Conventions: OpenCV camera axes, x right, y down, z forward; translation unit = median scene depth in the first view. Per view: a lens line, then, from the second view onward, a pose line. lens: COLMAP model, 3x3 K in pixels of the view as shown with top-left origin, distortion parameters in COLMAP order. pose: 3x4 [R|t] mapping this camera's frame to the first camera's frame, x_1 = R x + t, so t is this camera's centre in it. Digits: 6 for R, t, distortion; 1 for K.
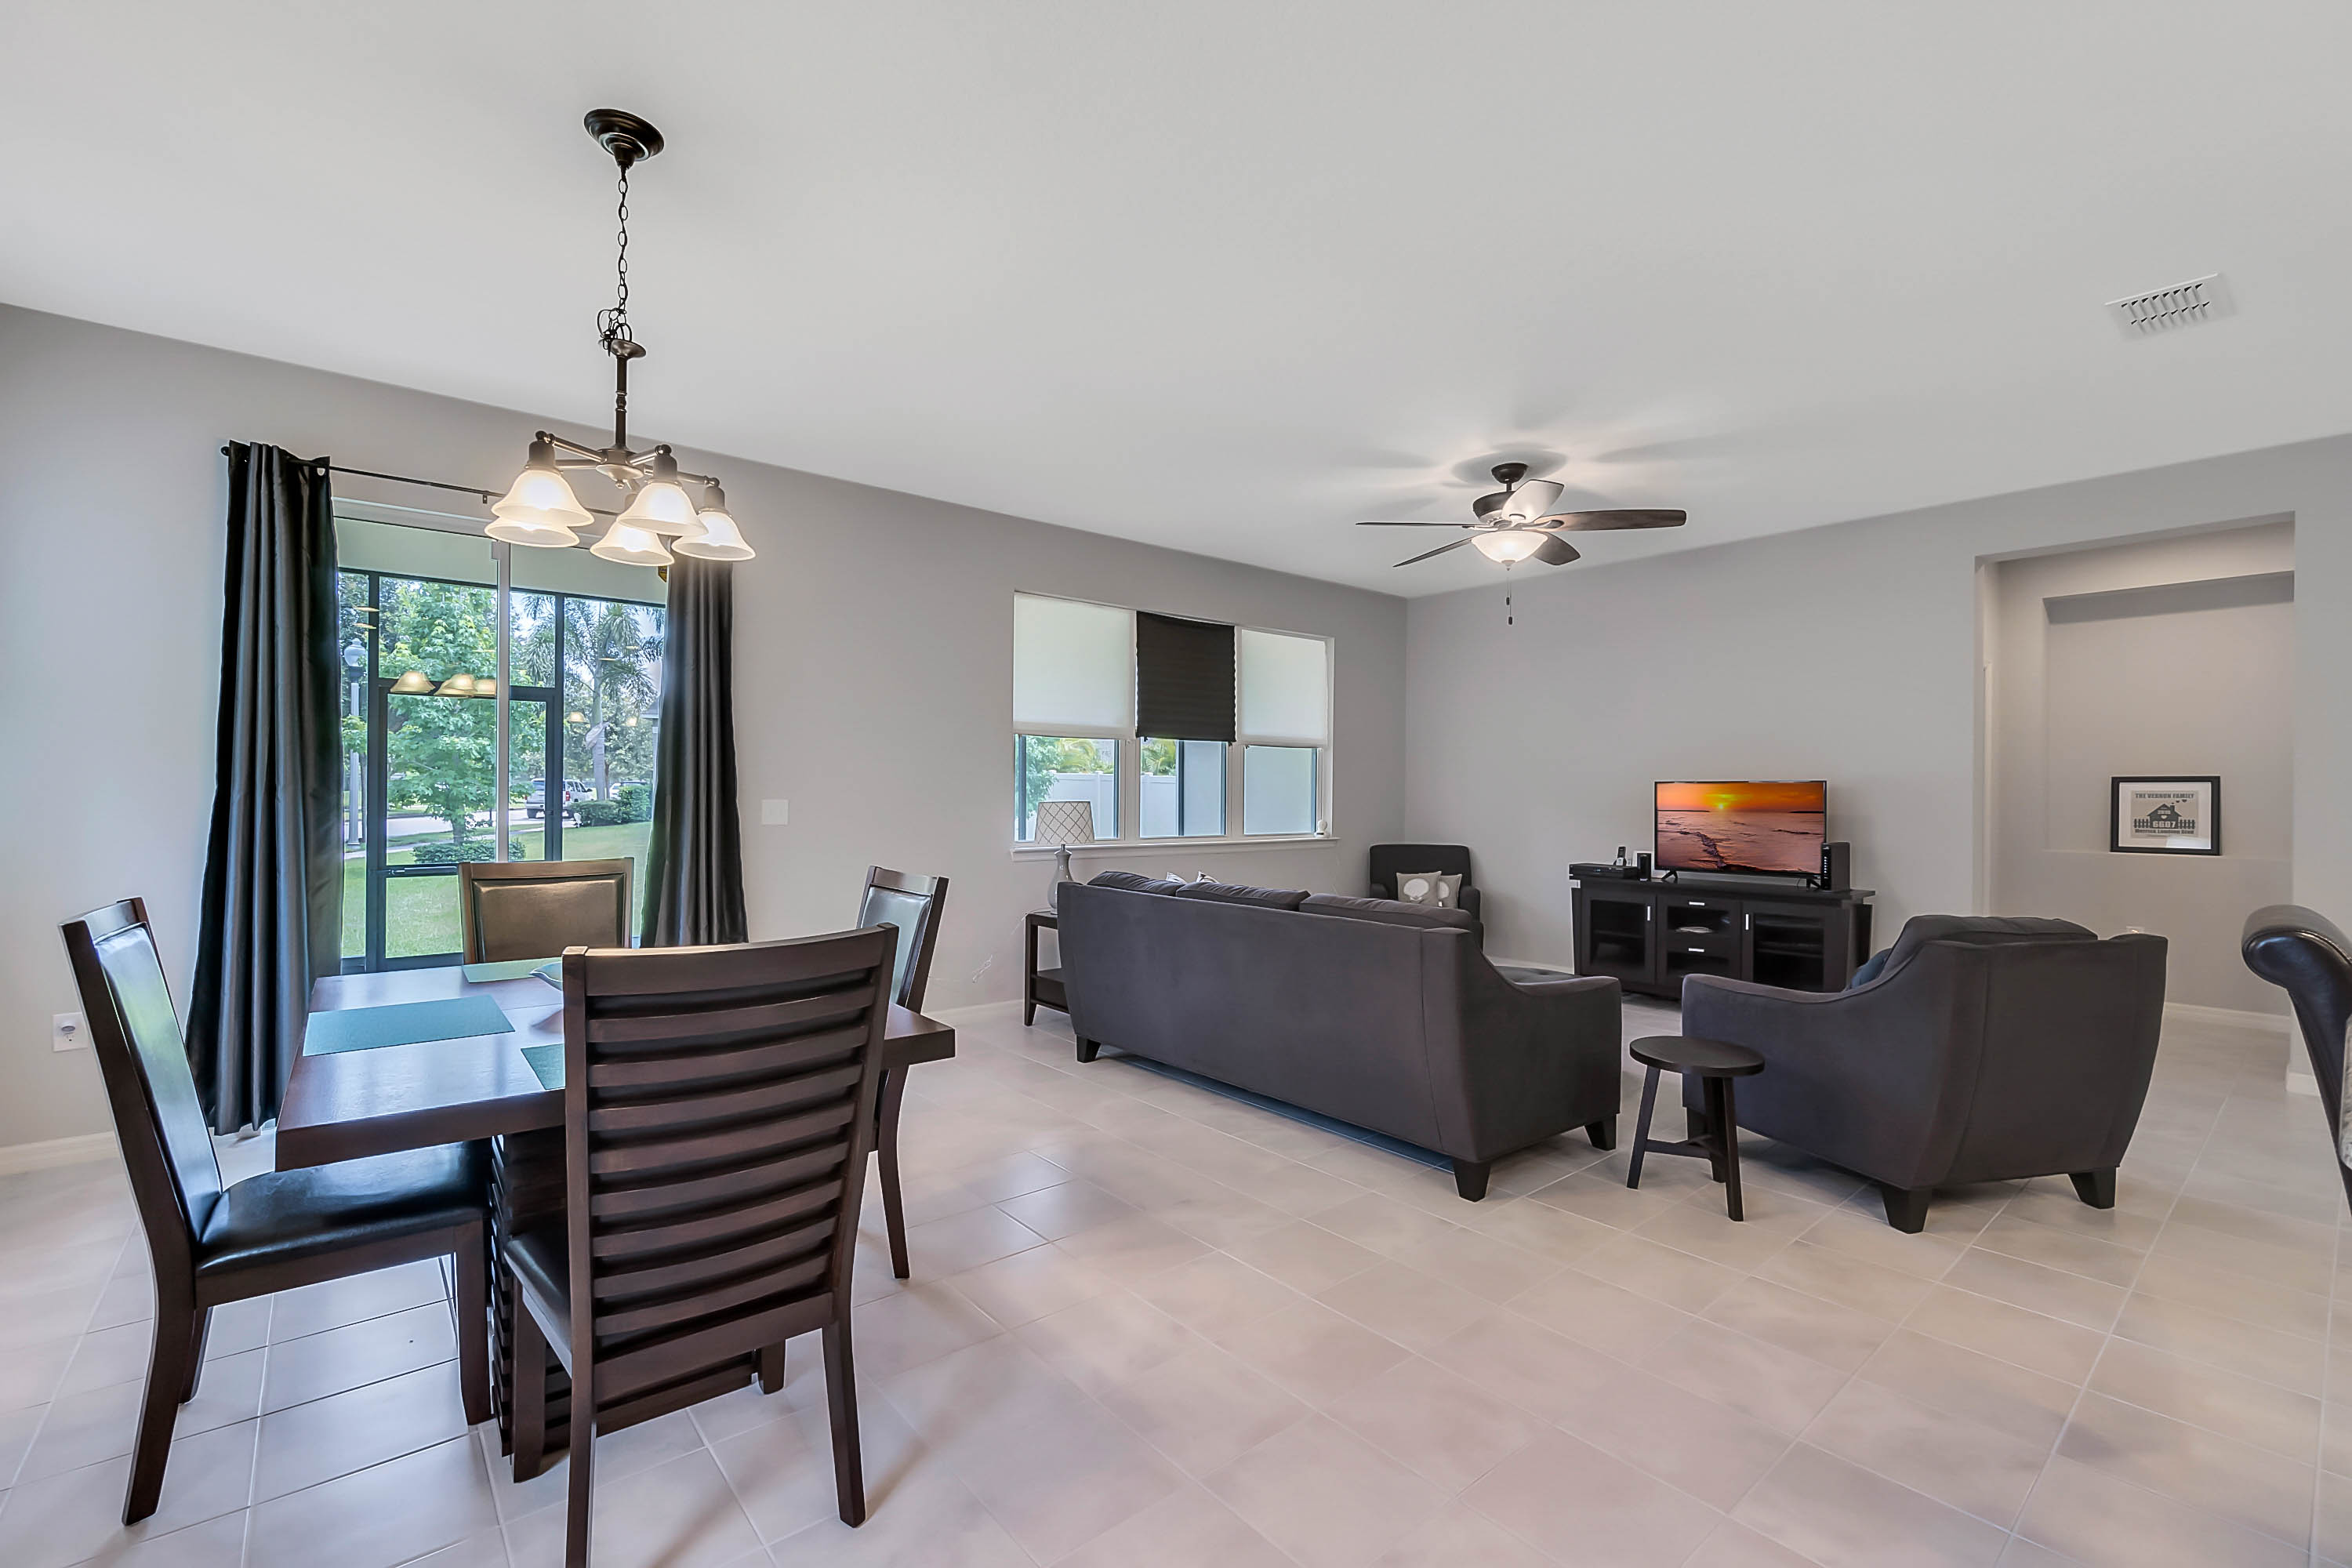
lens RADIAL K [[1010.0, 0, 1181.8], [0, 1010.0, 790.6], [0, 0, 1]] dist [-0.003569, 0.000802]
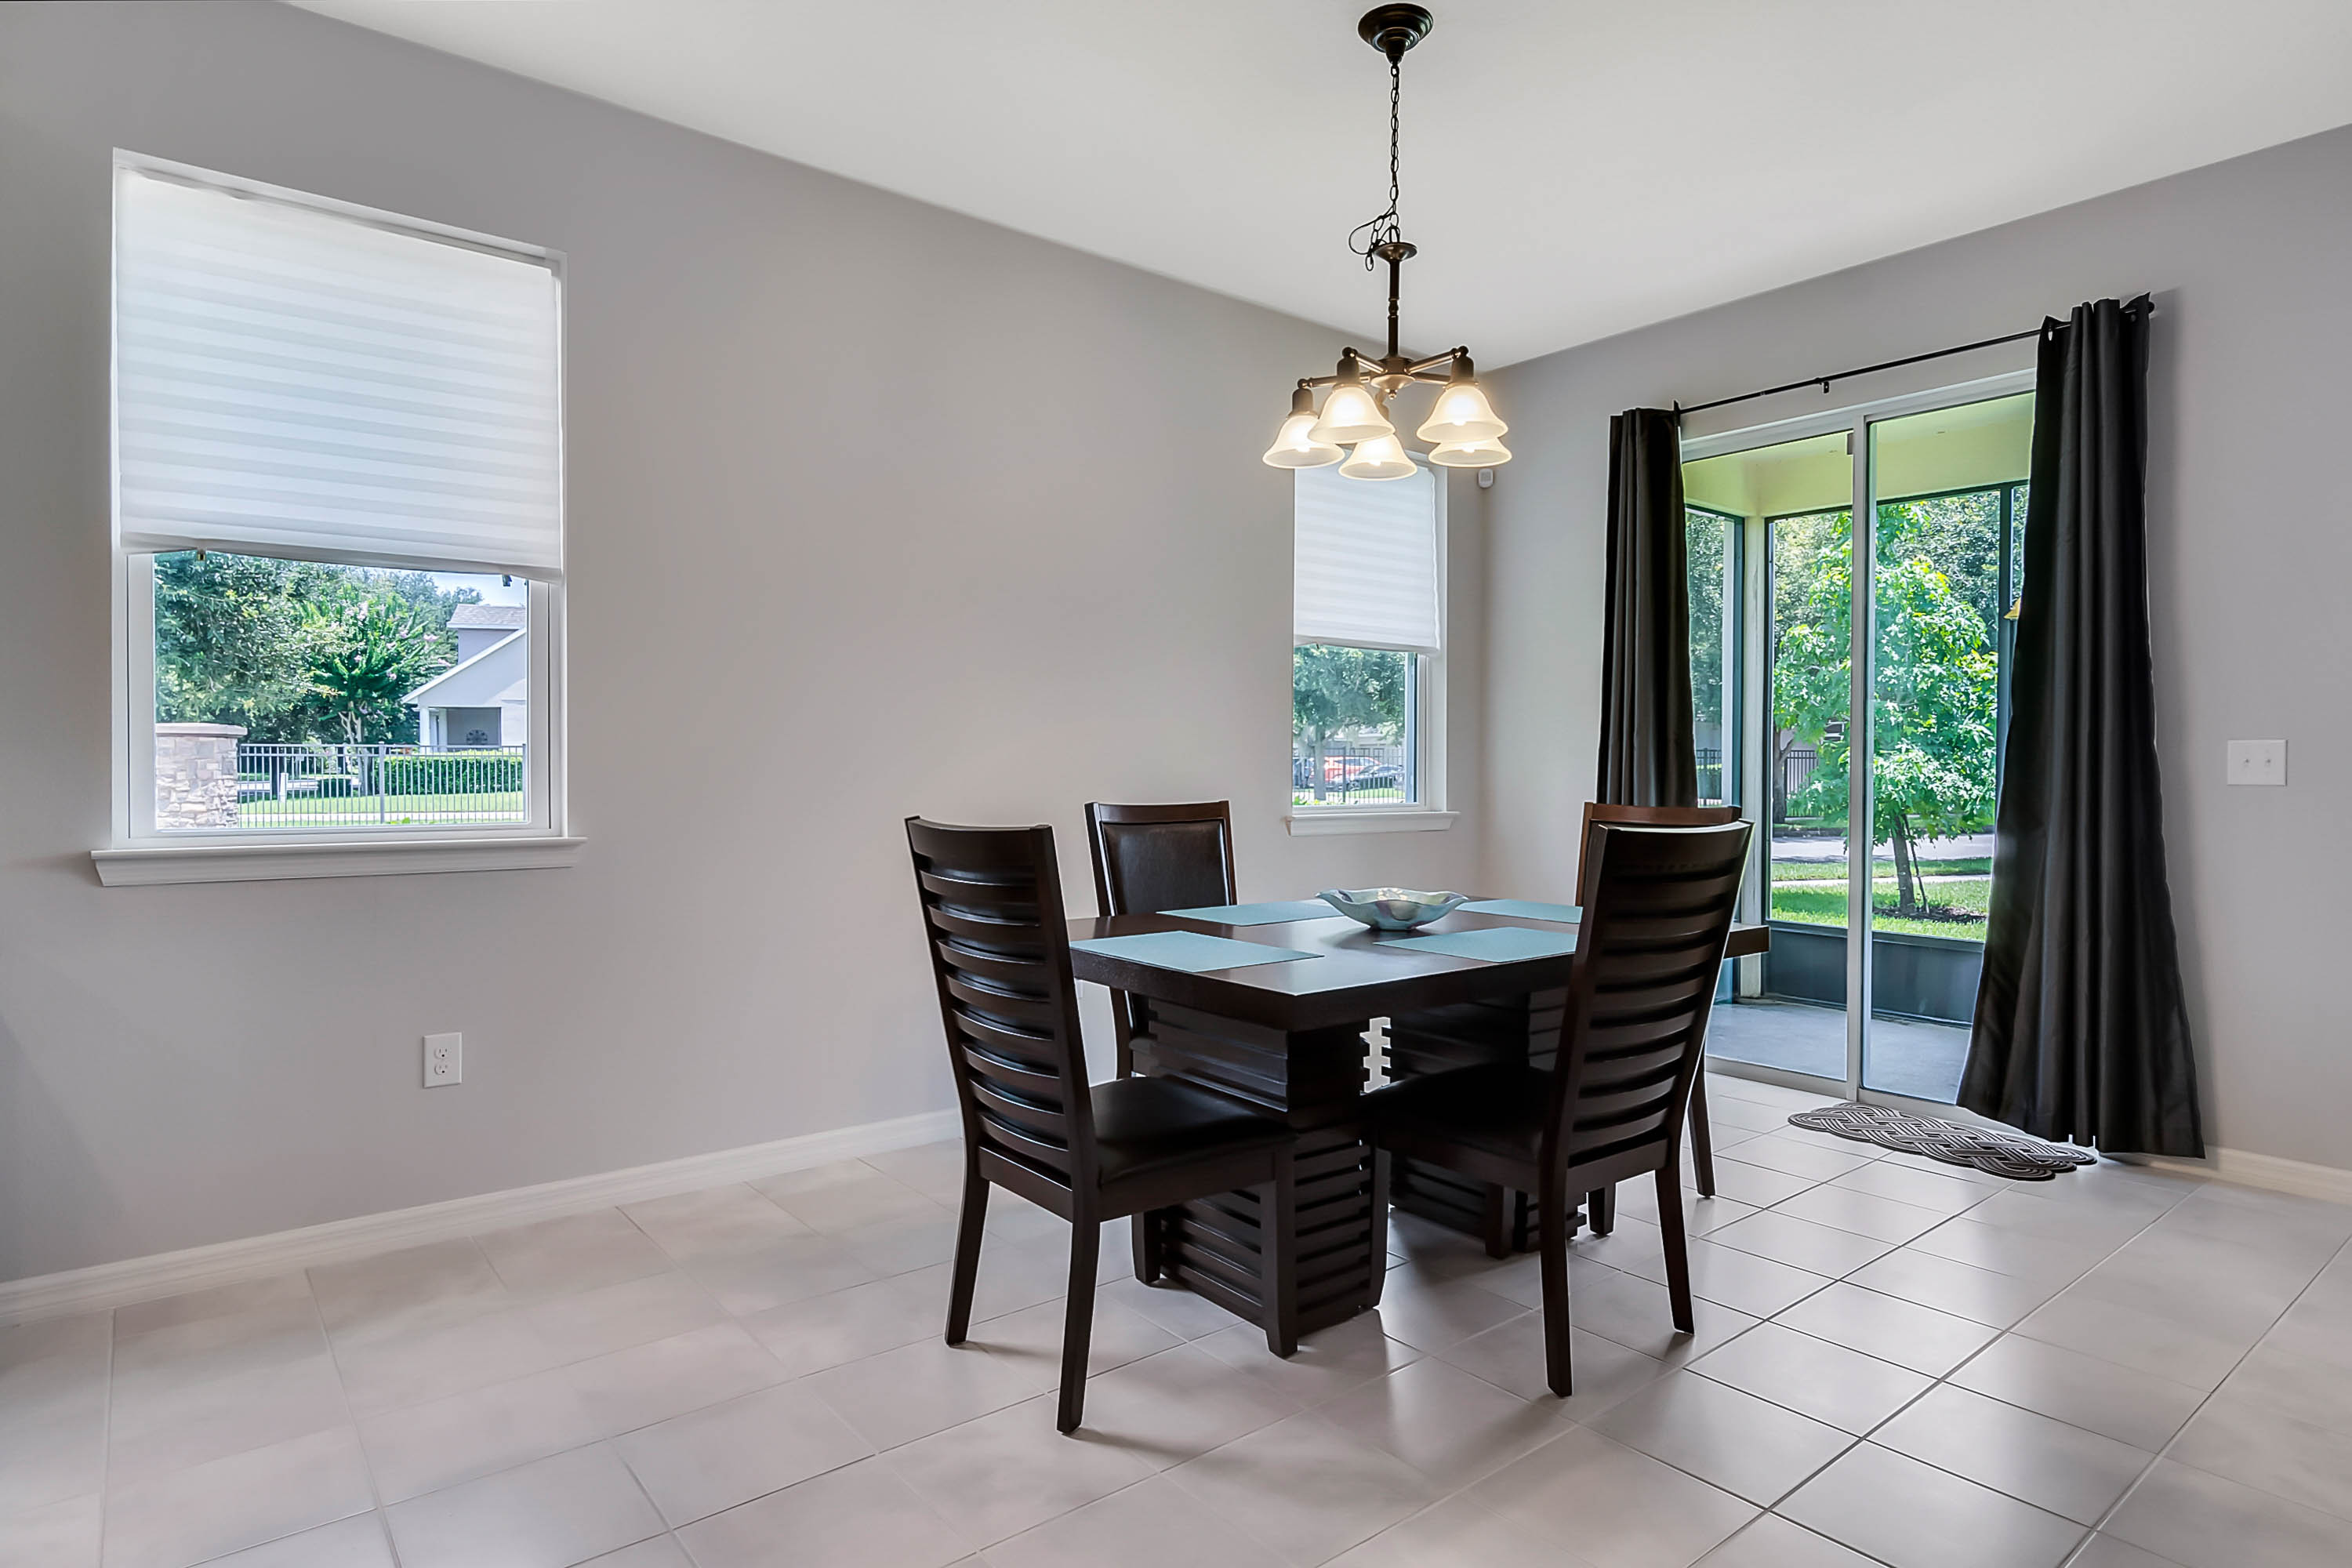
lens RADIAL K [[1251.4, 0, 1177.6], [0, 1251.4, 795.4], [0, 0, 1]] dist [0.000605, 0.000385]
pose [[-0.013720, 0.018523, -0.999734, 0.252929], [-0.001611, 0.999827, 0.018547, 0.023211], [0.999905, 0.001865, -0.013688, 0.323518]]
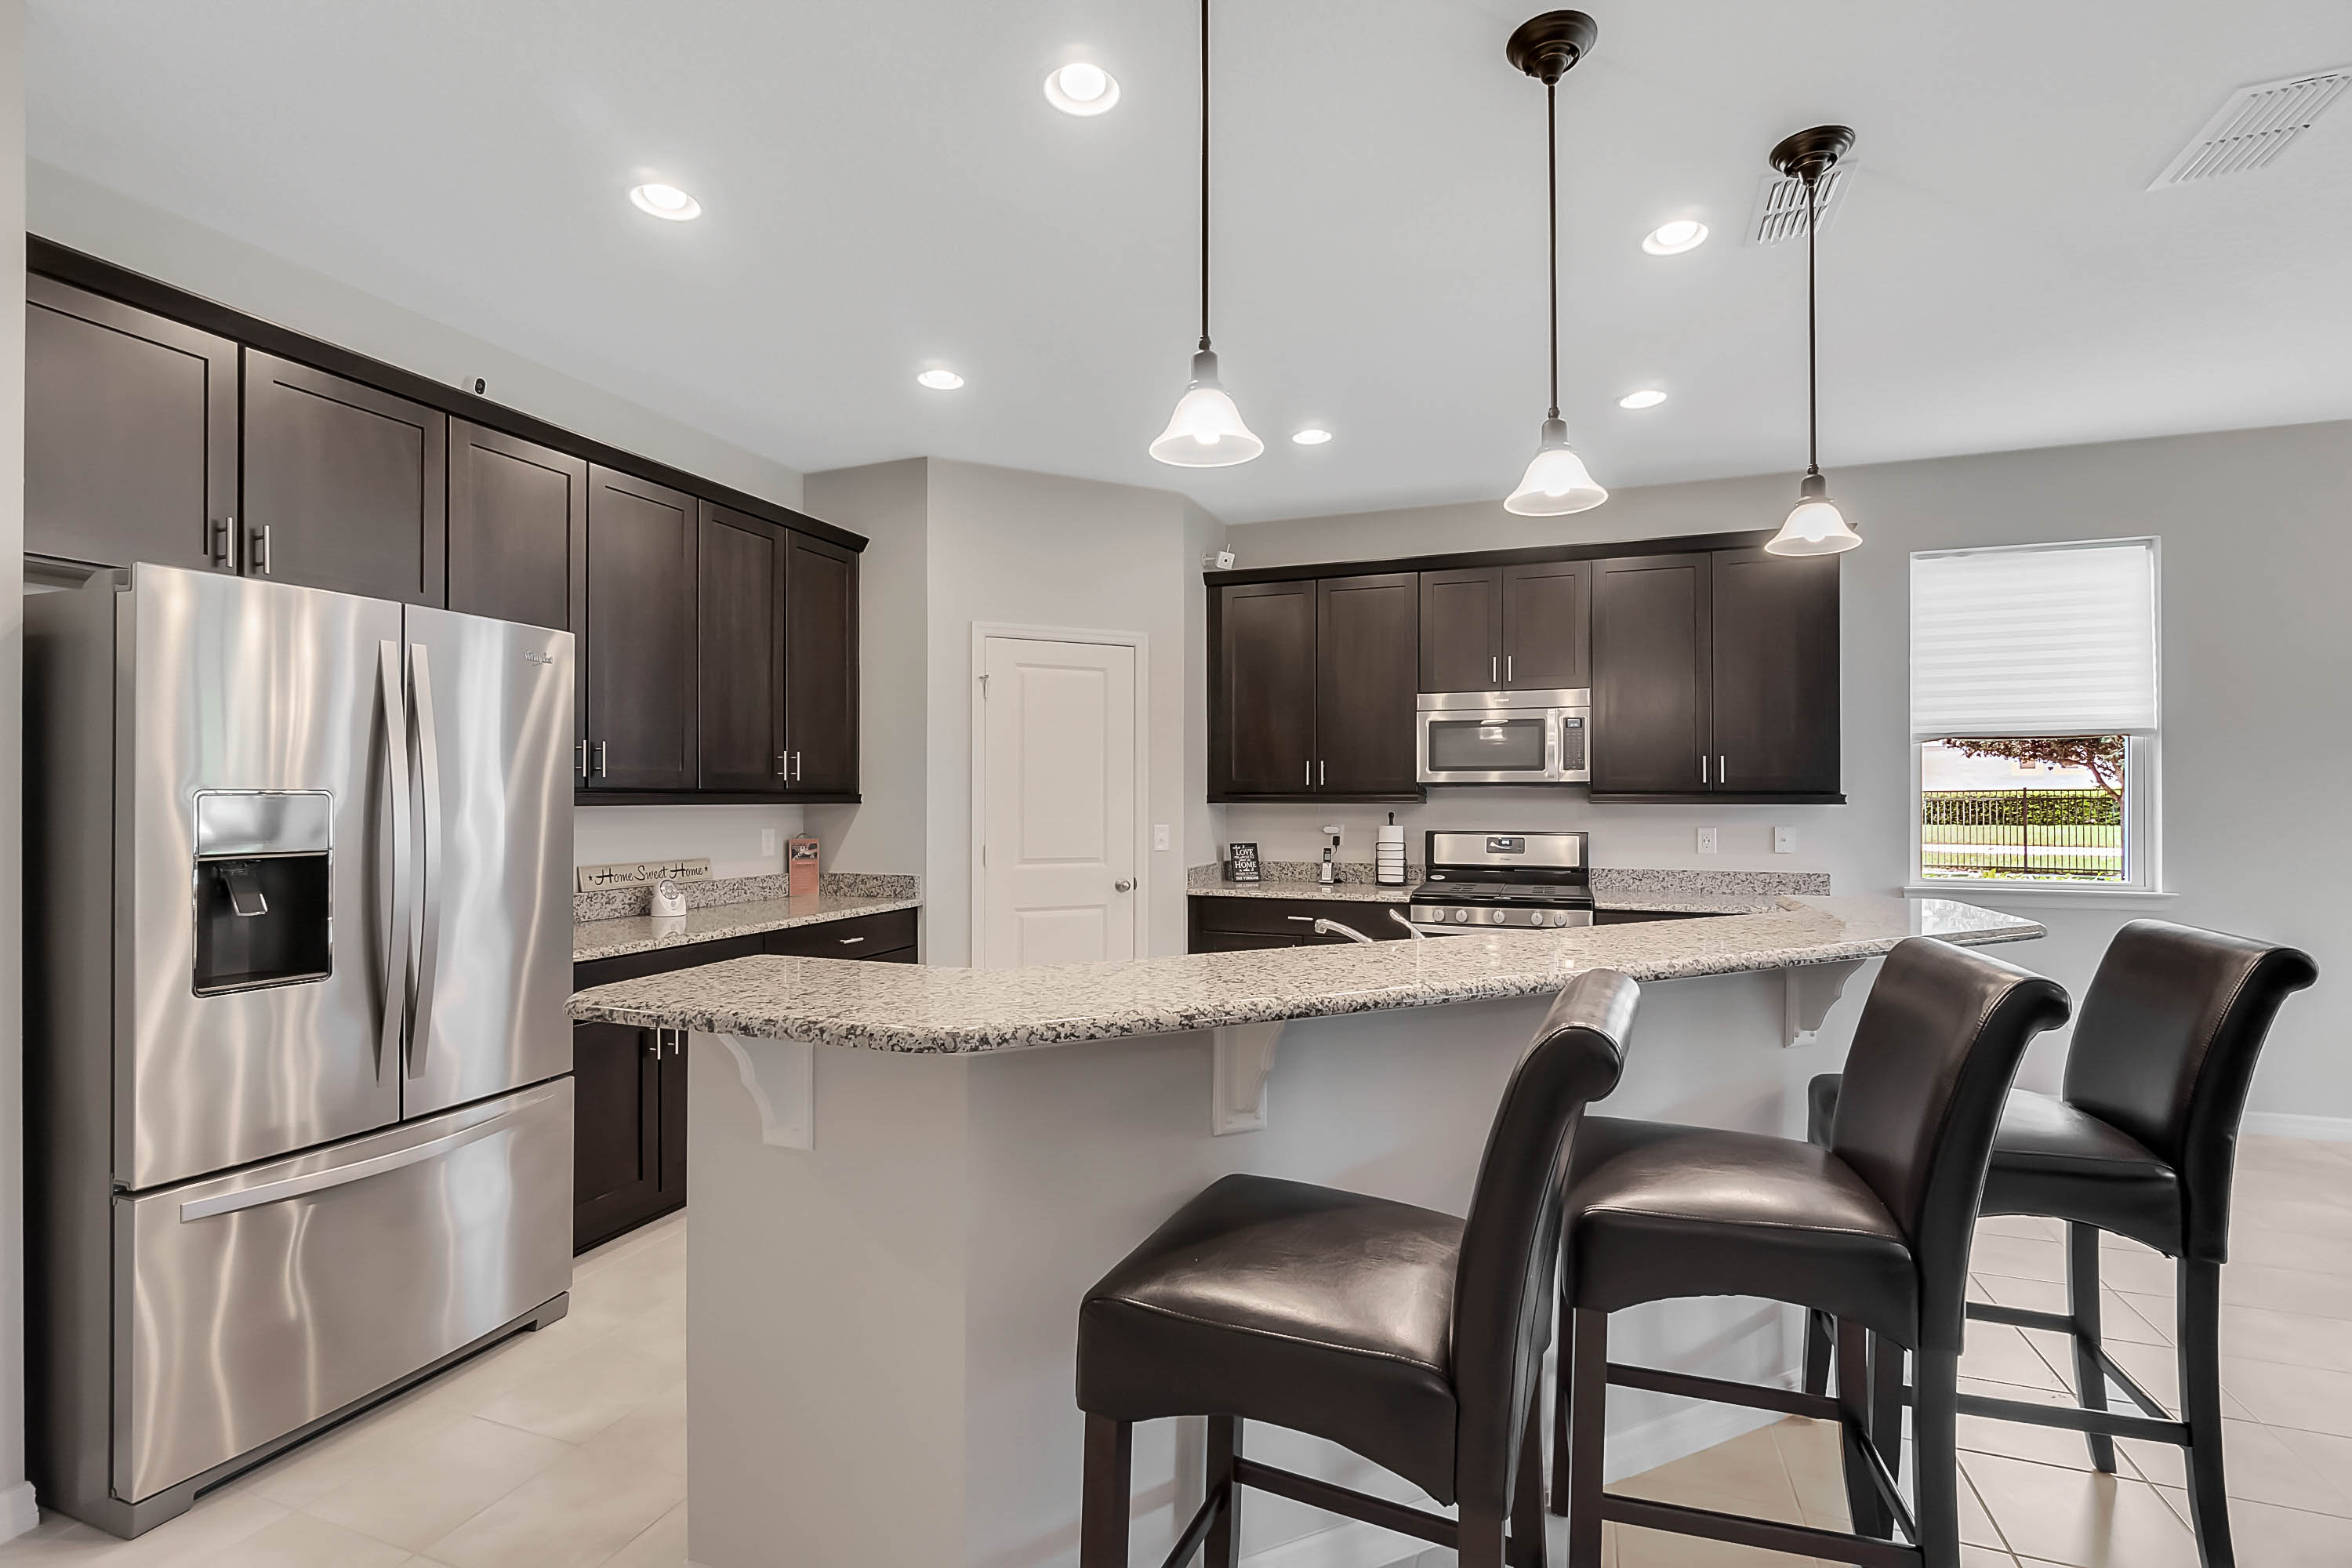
lens RADIAL K [[1065.0, 0, 1187.6], [0, 1065.0, 785.5], [0, 0, 1]] dist [-0.005146, 0.000303]
pose [[-0.854322, -0.008629, -0.519673, 0.676810], [-0.002224, 0.999914, -0.012948, -0.012083], [0.519740, -0.009906, -0.854267, 0.332100]]
